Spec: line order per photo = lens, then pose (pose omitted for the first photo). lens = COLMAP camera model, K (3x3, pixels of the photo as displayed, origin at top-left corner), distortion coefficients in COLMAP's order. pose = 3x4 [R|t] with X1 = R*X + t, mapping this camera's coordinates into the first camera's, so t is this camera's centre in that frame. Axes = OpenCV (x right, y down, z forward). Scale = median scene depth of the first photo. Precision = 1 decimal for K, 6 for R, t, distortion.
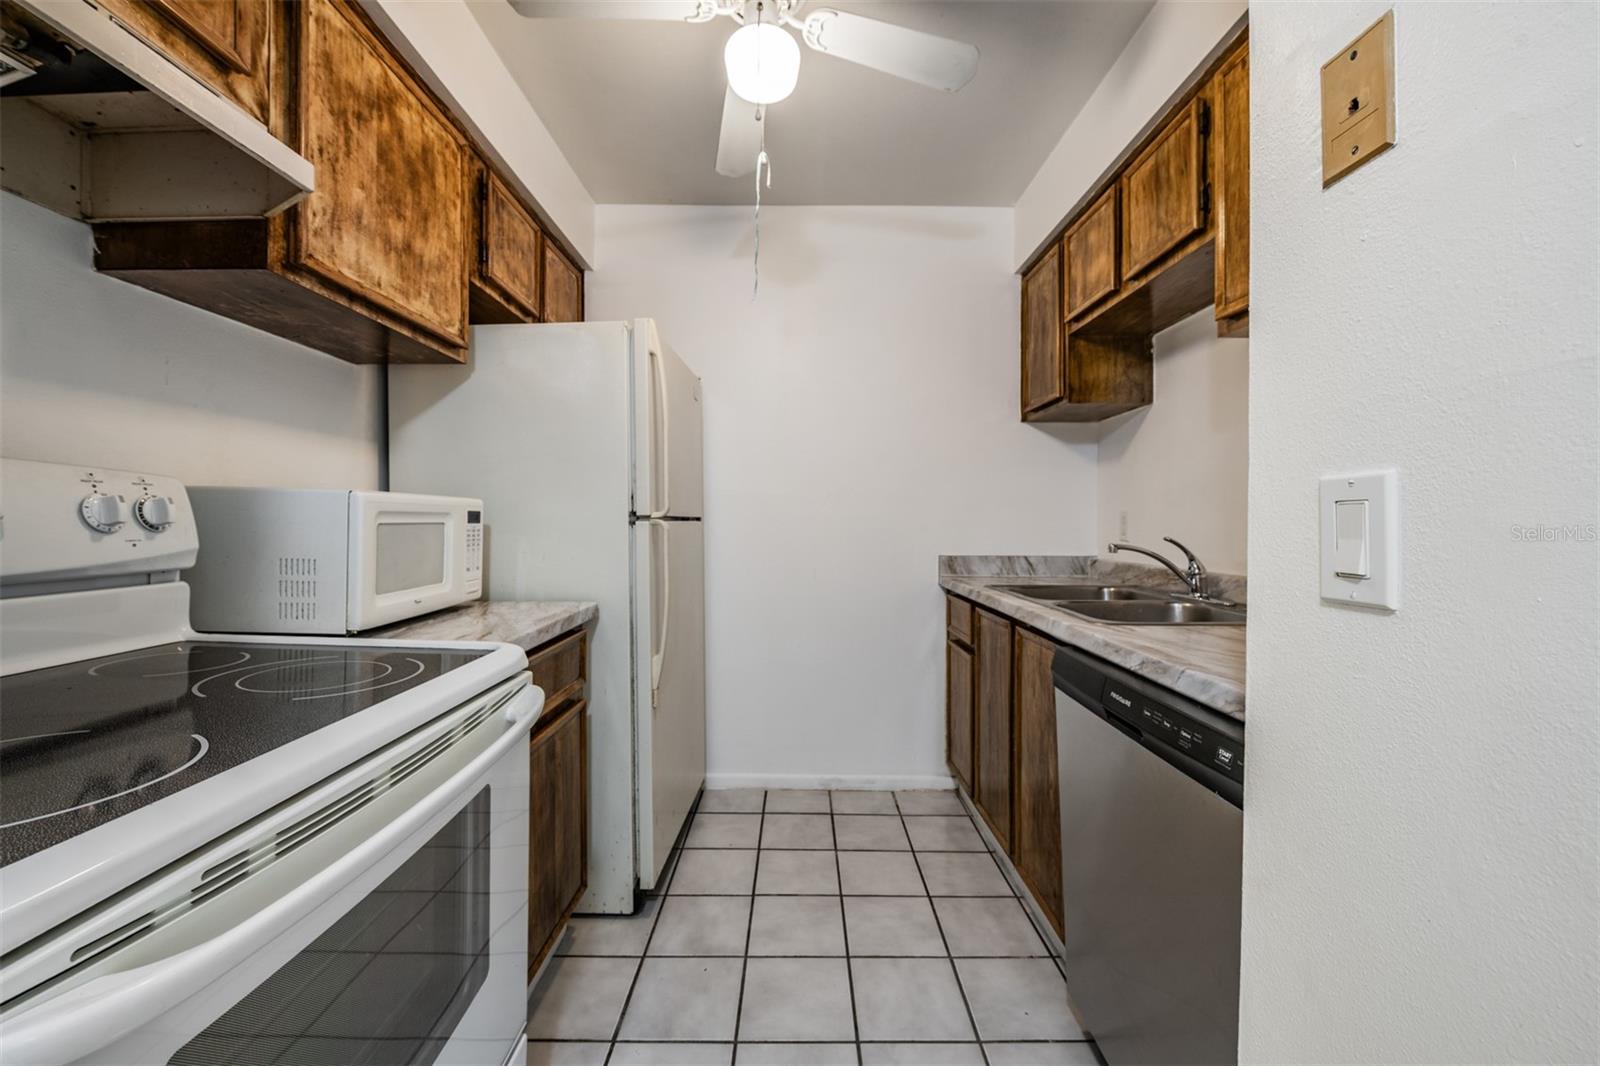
lens RADIAL K [[629.3, 0, 798.3], [0, 629.3, 530.9], [0, 0, 1]] dist [-0.001252, -0.000558]
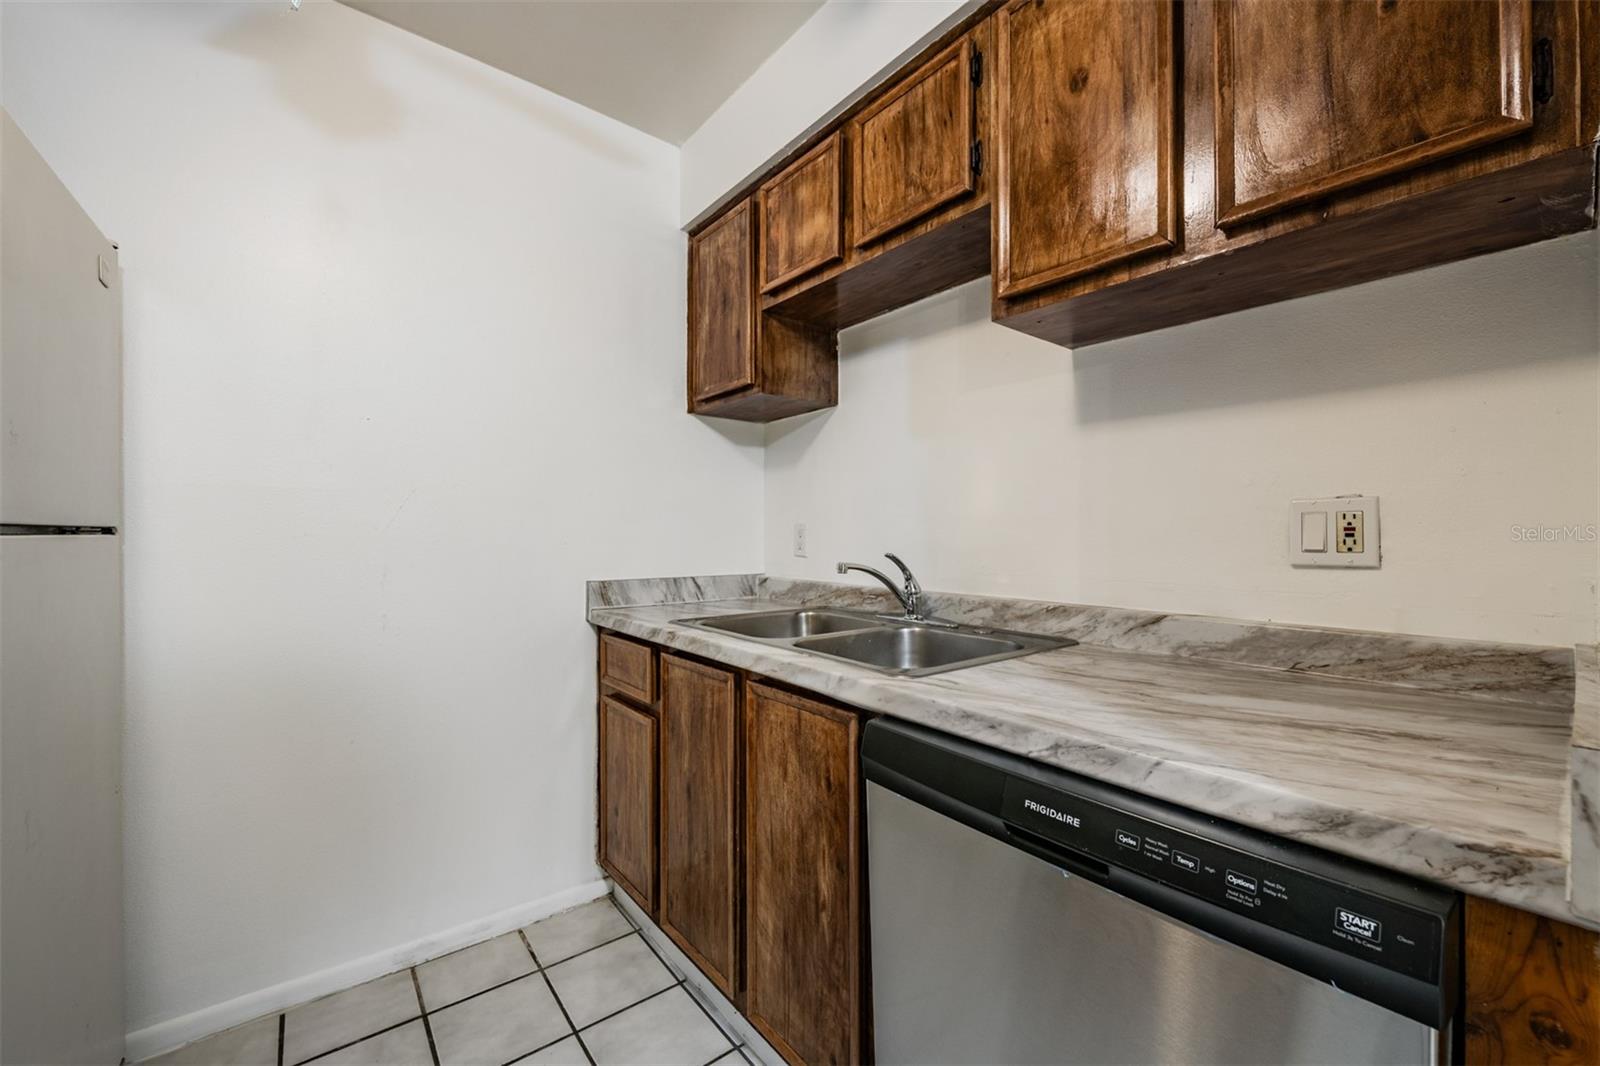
lens RADIAL K [[629.3, 0, 798.3], [0, 629.3, 530.9], [0, 0, 1]] dist [-0.001252, -0.000558]
pose [[0.784486, 0.003457, 0.620138, -0.046904], [0.008525, 0.999830, -0.016357, -0.006650], [-0.620089, 0.018118, 0.784323, 0.329157]]
